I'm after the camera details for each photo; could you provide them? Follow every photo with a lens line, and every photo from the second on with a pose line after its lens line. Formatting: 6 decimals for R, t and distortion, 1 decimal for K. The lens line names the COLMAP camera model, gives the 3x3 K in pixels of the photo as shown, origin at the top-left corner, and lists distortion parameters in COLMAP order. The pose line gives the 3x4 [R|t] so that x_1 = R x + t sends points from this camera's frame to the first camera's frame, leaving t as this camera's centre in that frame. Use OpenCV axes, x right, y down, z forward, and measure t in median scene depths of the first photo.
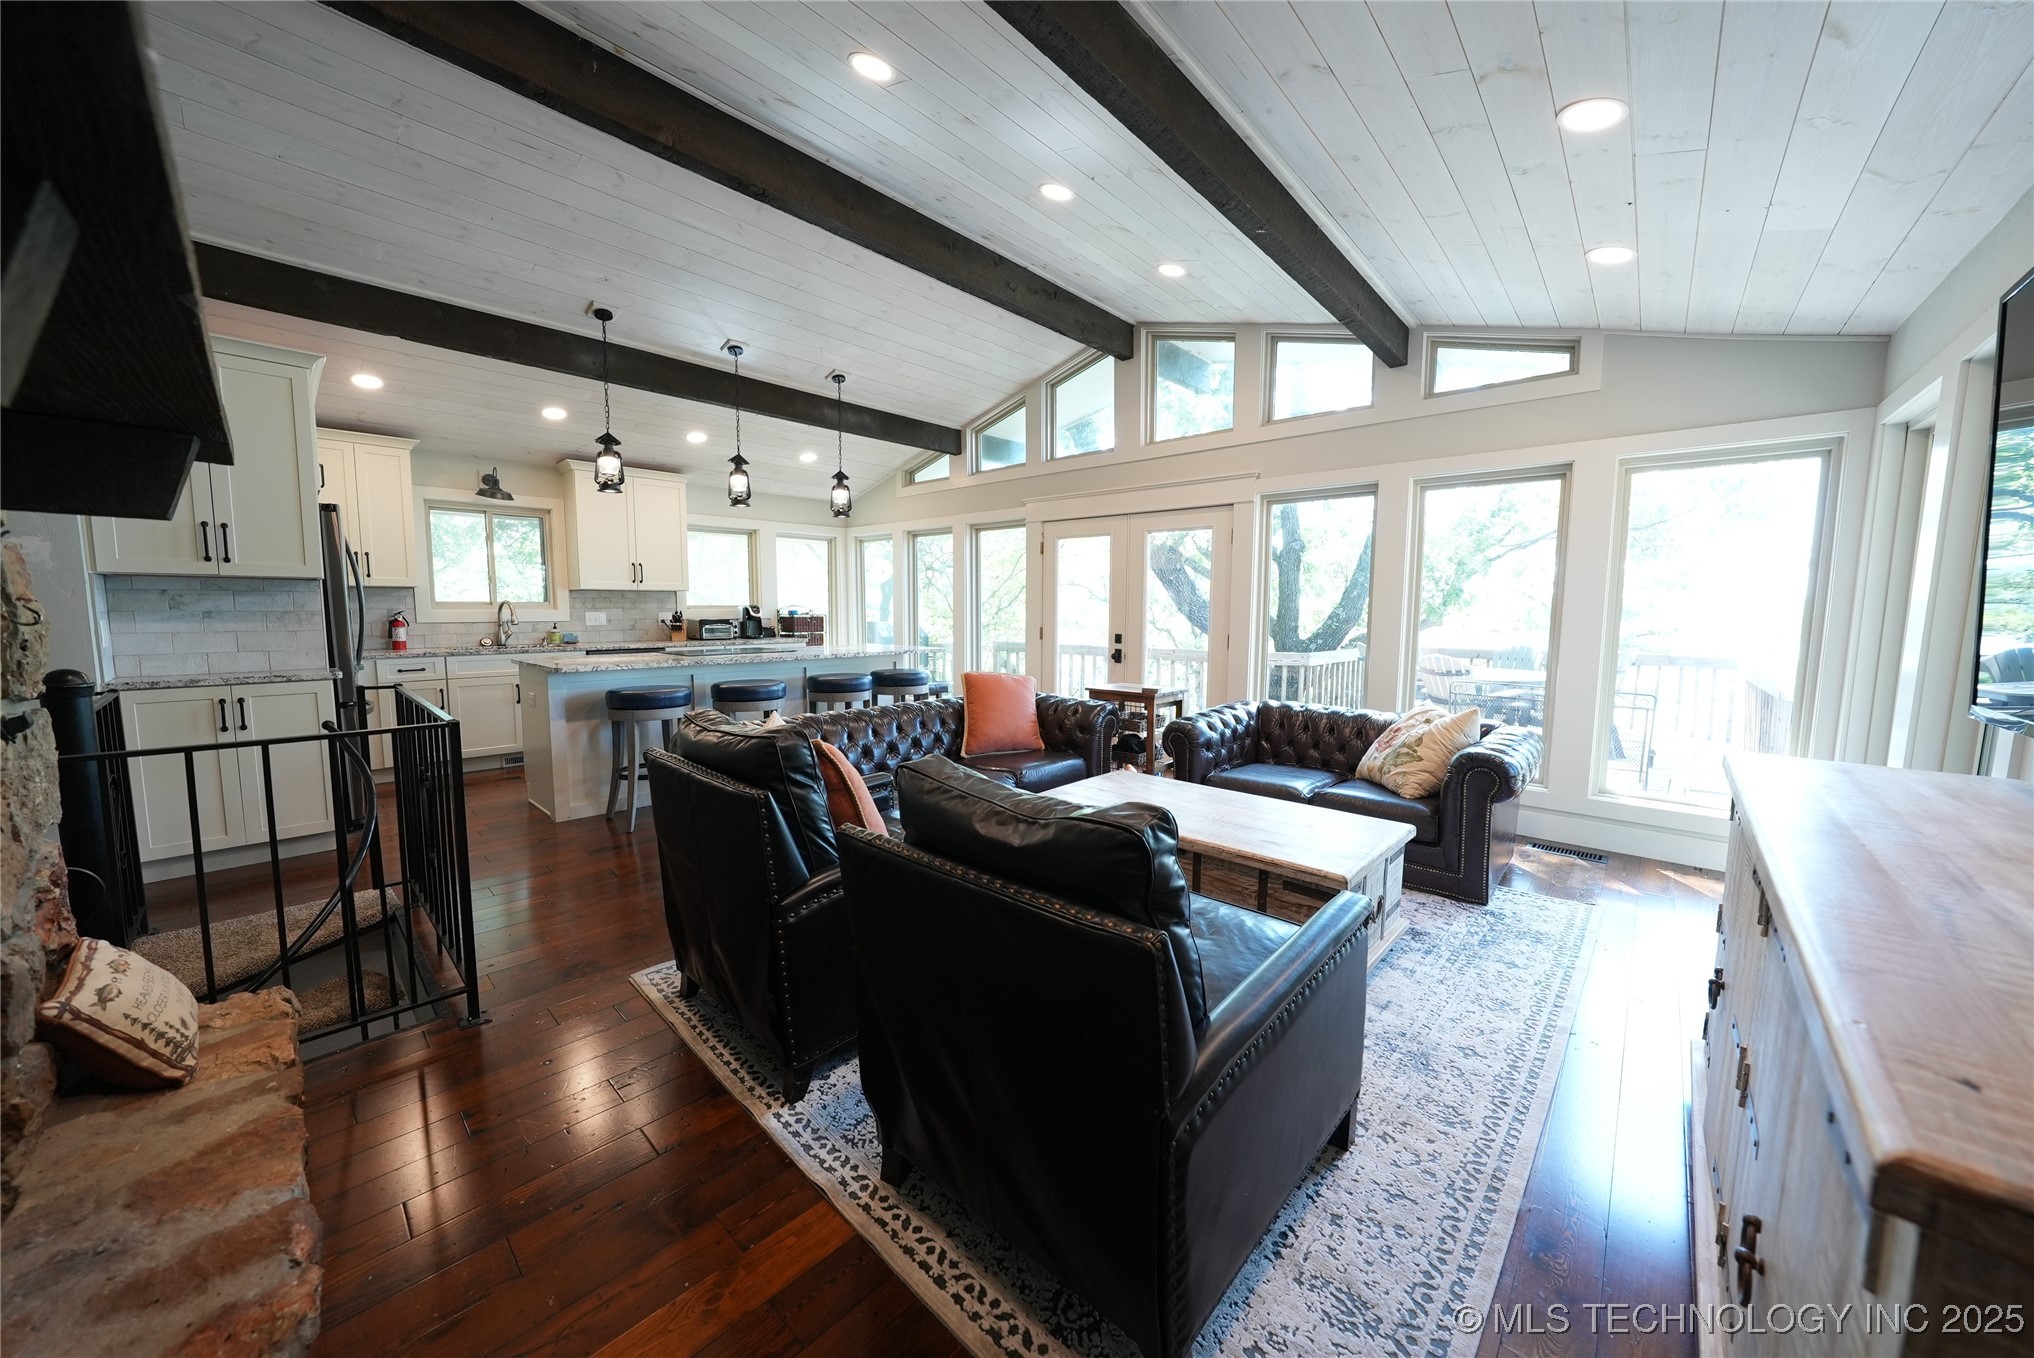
lens RADIAL K [[708.1, 0, 1025.0], [0, 708.1, 673.9], [0, 0, 1]] dist [-0.030591, 0.006827]
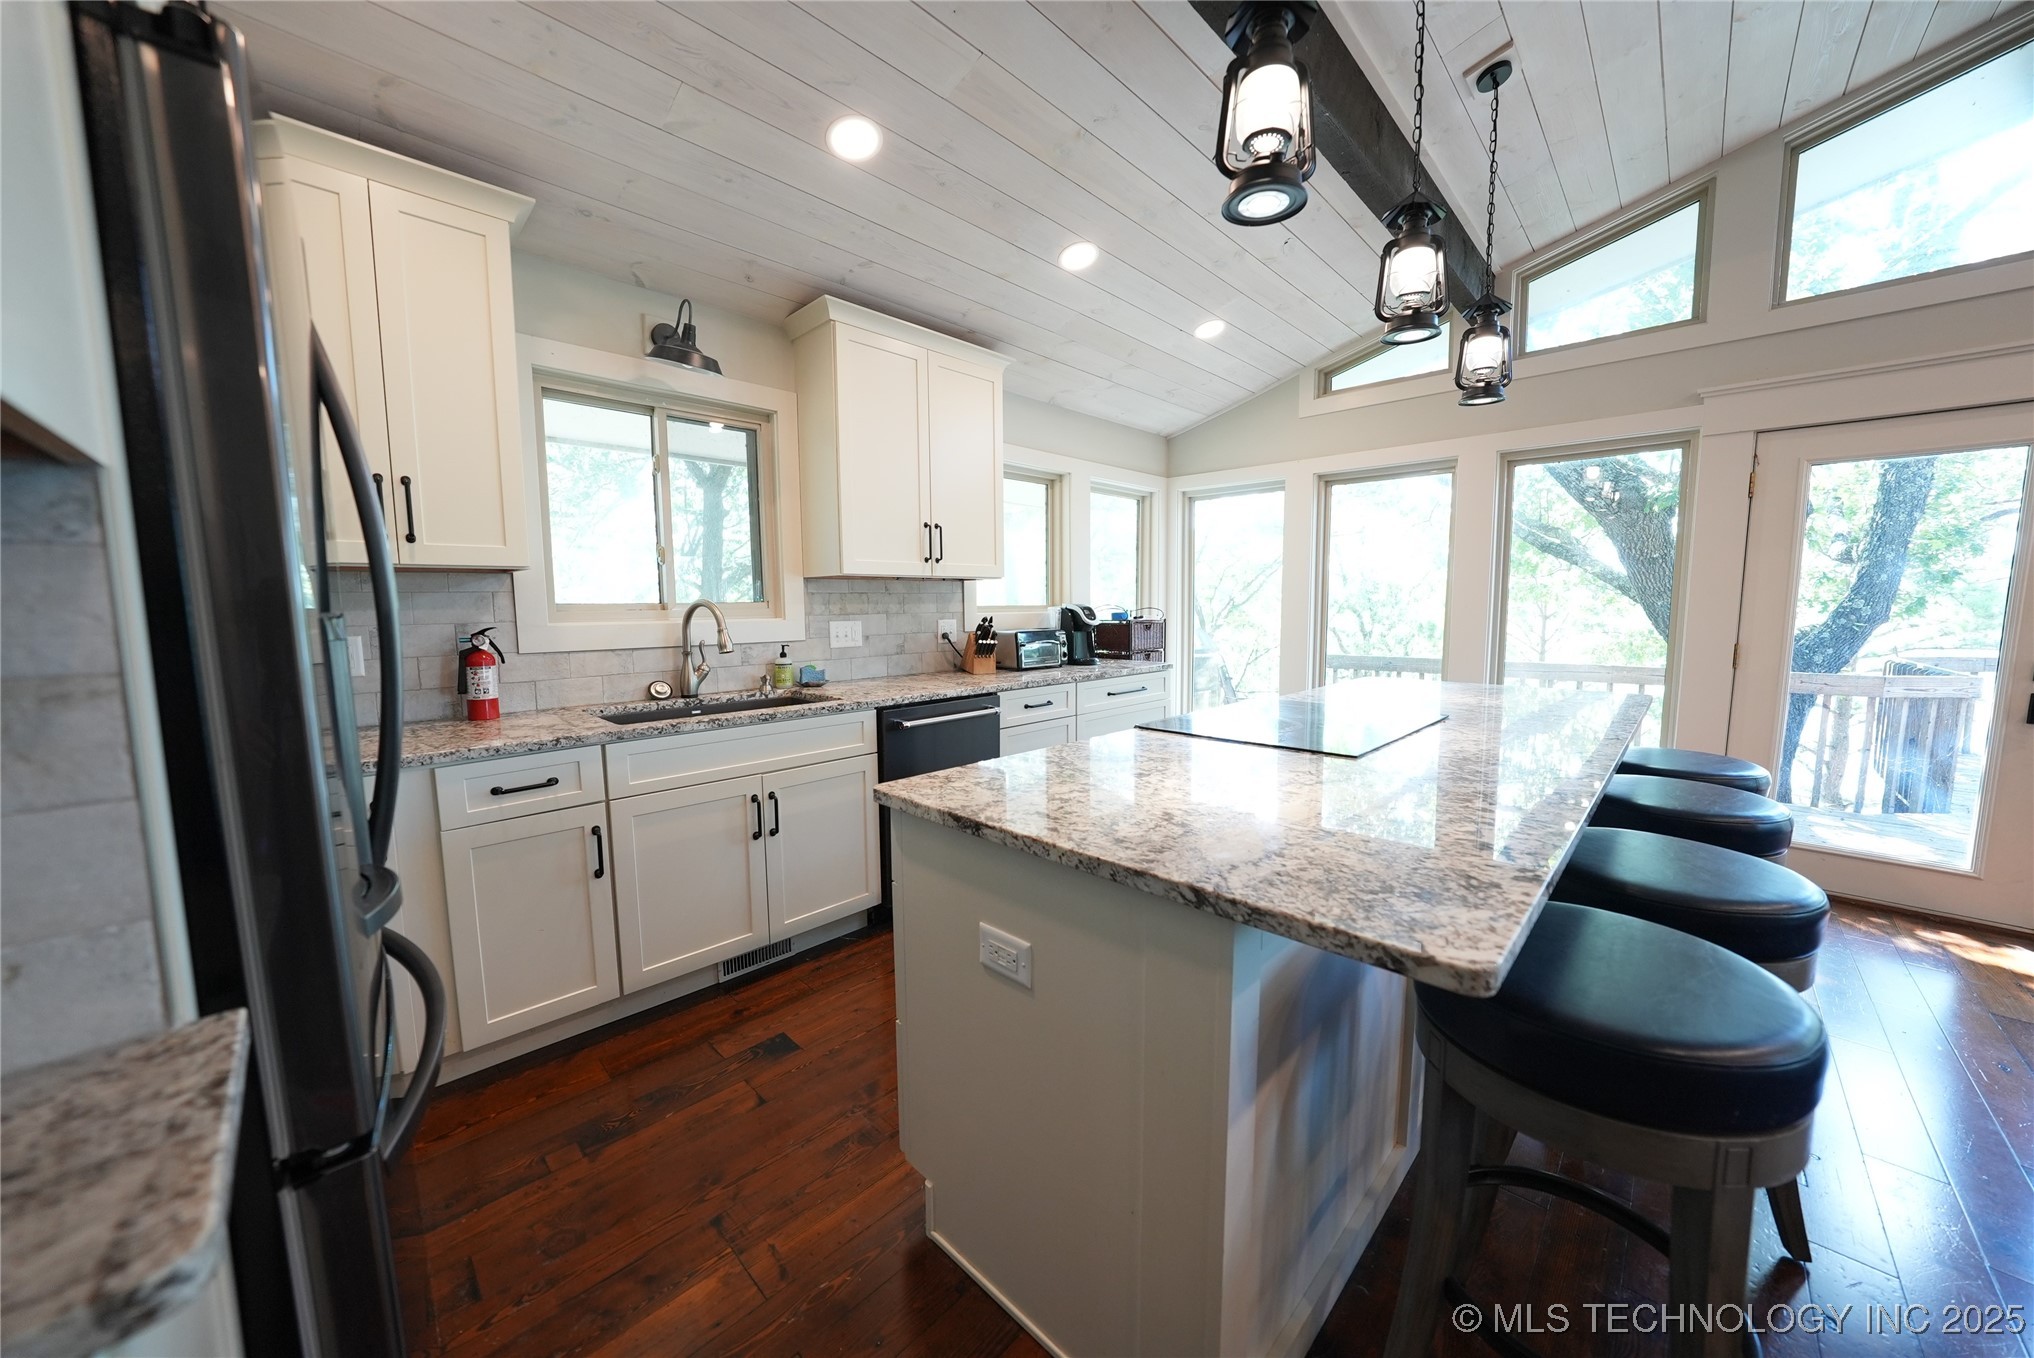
lens RADIAL K [[708.1, 0, 1025.0], [0, 708.1, 673.9], [0, 0, 1]] dist [-0.030591, 0.006827]
pose [[0.999314, -0.008915, -0.035949, -0.484410], [0.009094, 0.999947, 0.004807, -0.053423], [0.035904, -0.005131, 0.999342, 0.511642]]
